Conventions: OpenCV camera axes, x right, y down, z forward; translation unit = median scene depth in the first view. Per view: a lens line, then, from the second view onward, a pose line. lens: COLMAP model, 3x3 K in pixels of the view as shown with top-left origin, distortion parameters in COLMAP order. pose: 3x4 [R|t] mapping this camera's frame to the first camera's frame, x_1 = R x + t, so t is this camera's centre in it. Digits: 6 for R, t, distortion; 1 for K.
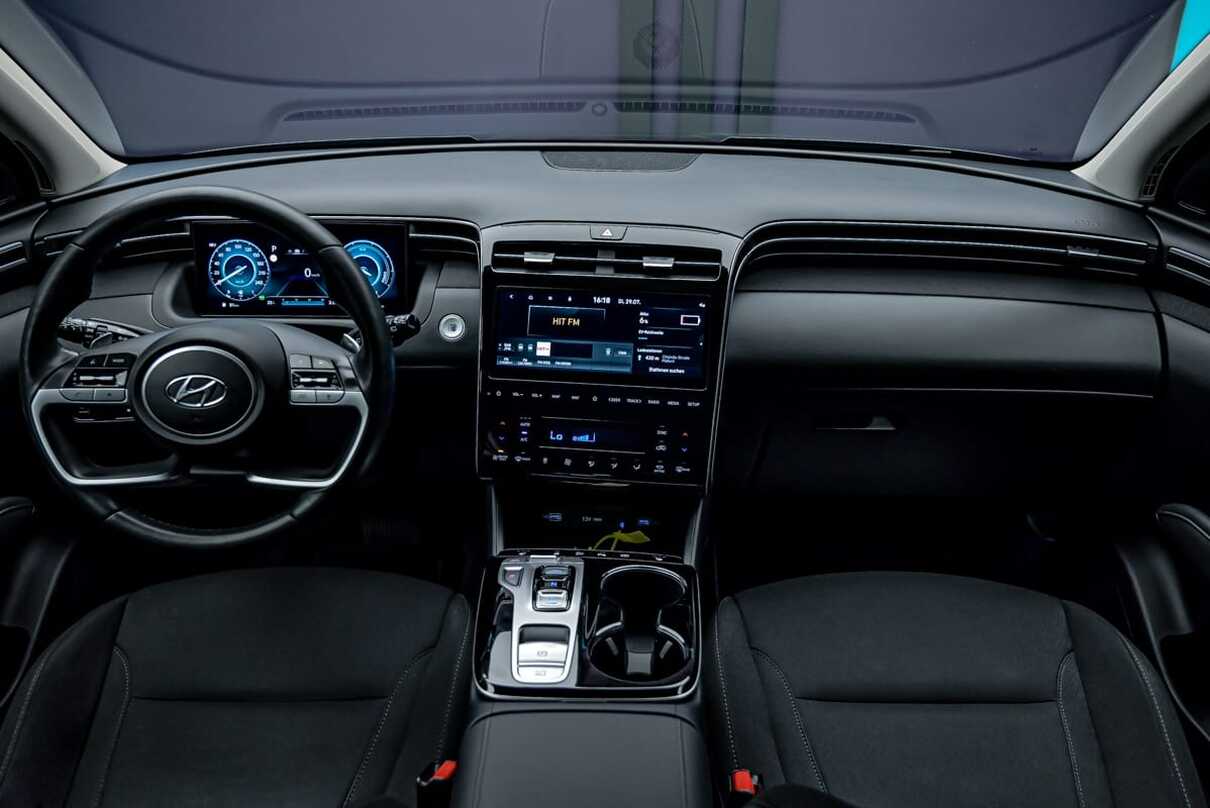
lens RADIAL K [[943.1, 0, 609.7], [0, 943.1, 413.7], [0, 0, 1]] dist [-0.009224, 0.010179]
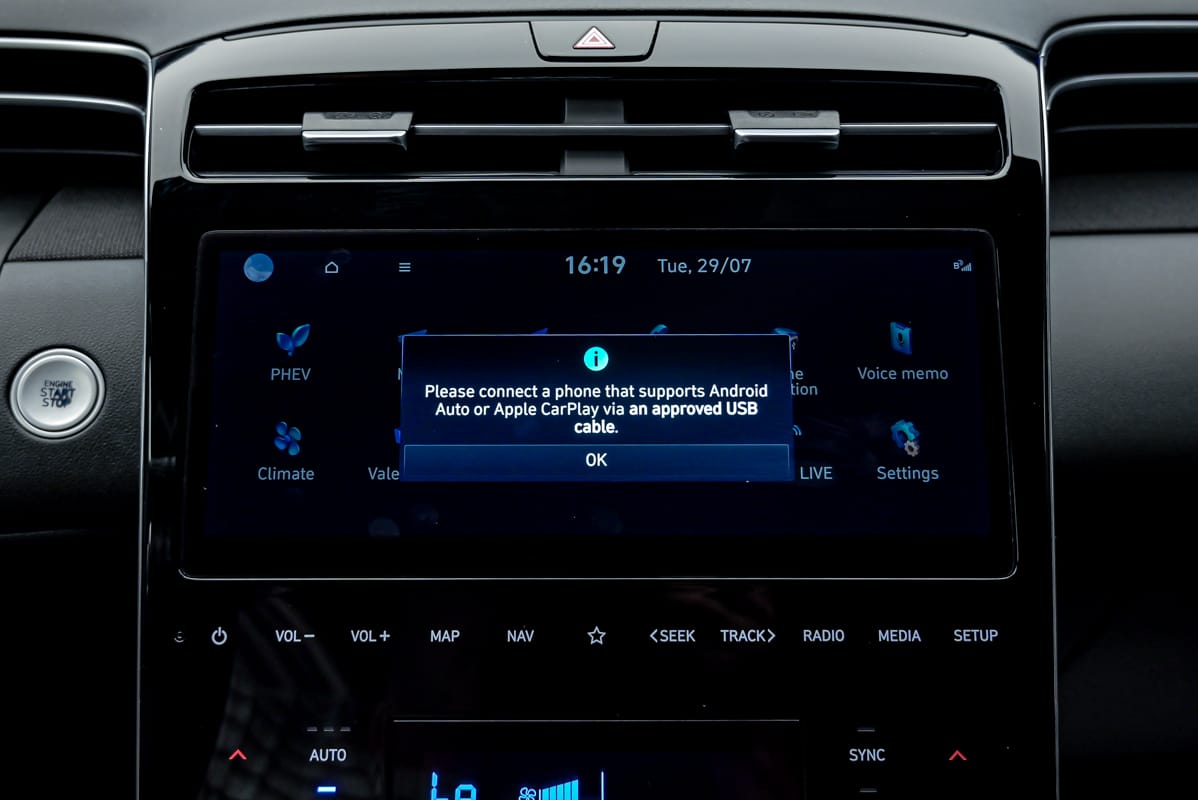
lens RADIAL K [[933.8, 0, 555.0], [0, 933.8, 389.4], [0, 0, 1]] dist [-0.009224, 0.010179]
pose [[0.991592, -0.049309, 0.119638, -0.054043], [0.060205, 0.994189, -0.089242, -0.060782], [-0.114542, 0.095694, 0.988799, 0.732603]]
